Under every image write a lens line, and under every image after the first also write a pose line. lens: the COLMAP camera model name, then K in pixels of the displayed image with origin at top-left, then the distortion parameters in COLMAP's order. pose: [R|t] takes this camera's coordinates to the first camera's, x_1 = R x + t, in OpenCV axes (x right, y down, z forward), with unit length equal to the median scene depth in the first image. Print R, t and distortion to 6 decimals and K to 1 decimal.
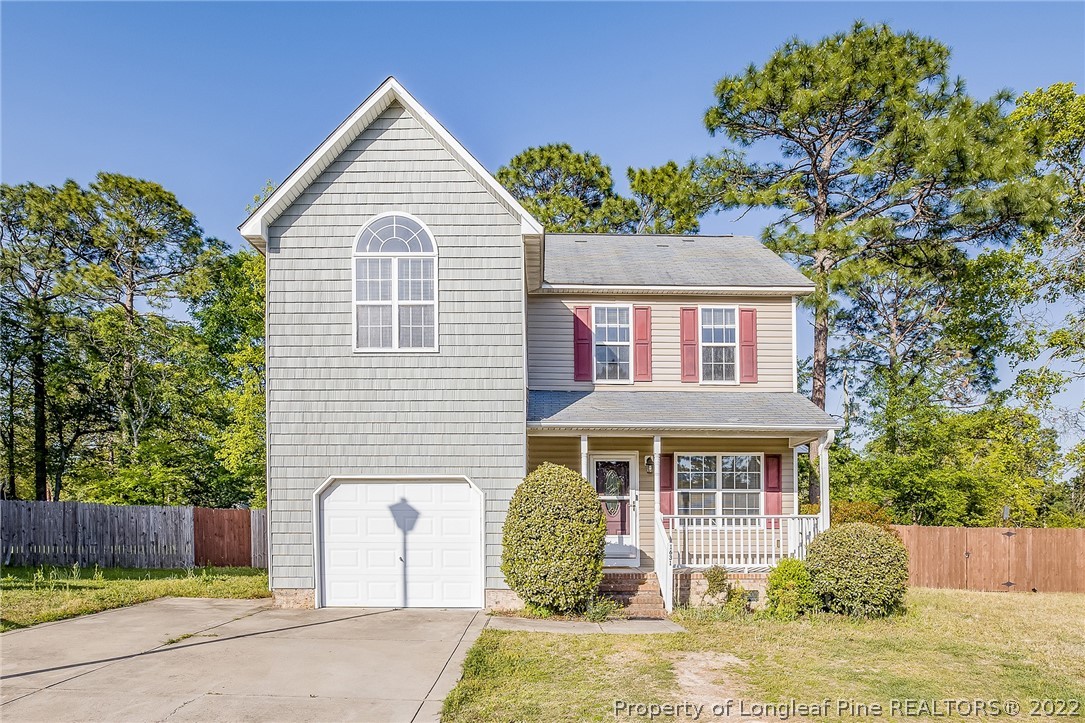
lens RADIAL K [[523.9, 0, 543.3], [0, 523.9, 475.1], [0, 0, 1]] dist [-0.017384, 0.000391]
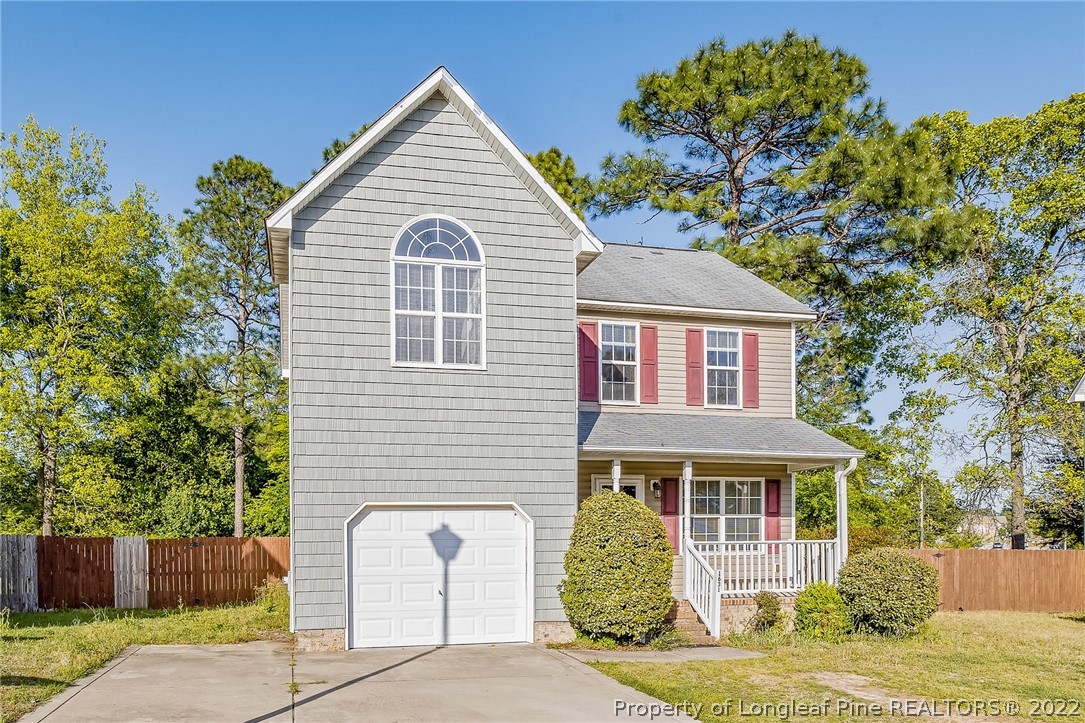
lens RADIAL K [[581.0, 0, 541.7], [0, 581.0, 498.0], [0, 0, 1]] dist [-0.004747, -0.001300]
pose [[0.985935, 0.002334, 0.167113, -0.238850], [-0.003043, 0.999987, 0.003984, -0.009597], [-0.167101, -0.004437, 0.985930, -0.034172]]
